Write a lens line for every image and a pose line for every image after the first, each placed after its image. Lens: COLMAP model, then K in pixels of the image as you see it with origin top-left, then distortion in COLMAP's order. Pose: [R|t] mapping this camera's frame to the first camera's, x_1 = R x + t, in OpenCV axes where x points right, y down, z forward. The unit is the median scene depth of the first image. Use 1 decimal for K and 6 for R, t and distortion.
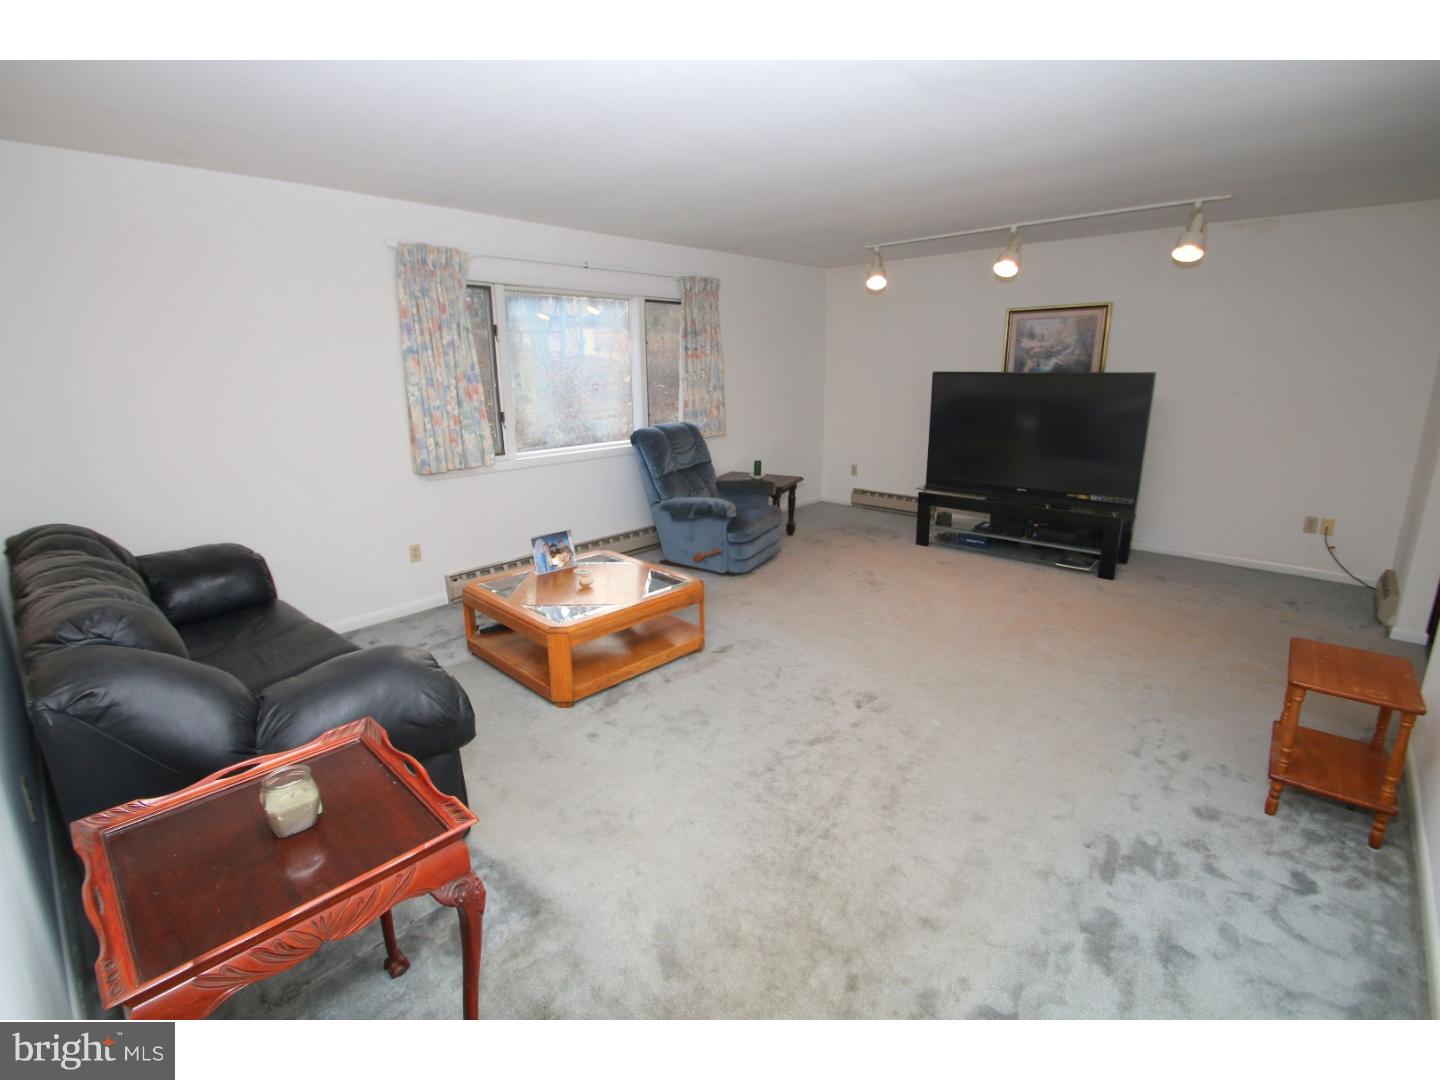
lens RADIAL K [[663.9, 0, 715.3], [0, 663.9, 524.2], [0, 0, 1]] dist [0.001278, -0.012520]
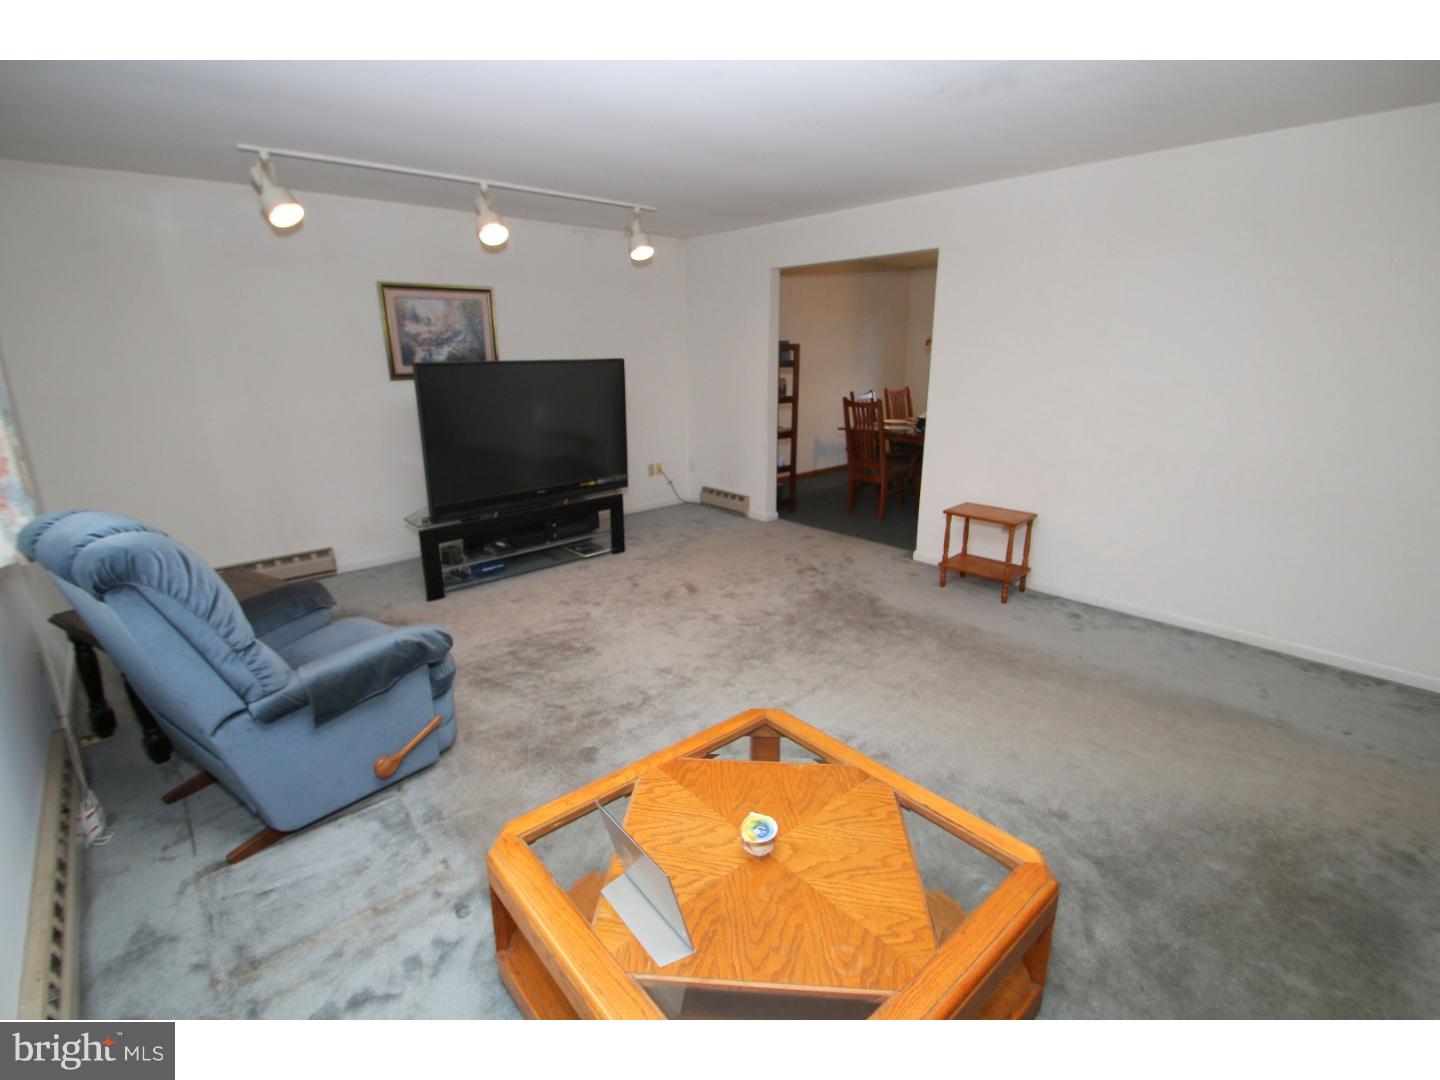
lens RADIAL K [[663.9, 0, 715.3], [0, 663.9, 524.2], [0, 0, 1]] dist [0.001278, -0.012520]
pose [[0.081375, -0.244654, 0.966190, -0.372700], [0.242943, 0.945034, 0.218836, -0.139494], [-0.966621, 0.216921, 0.136339, 0.615070]]
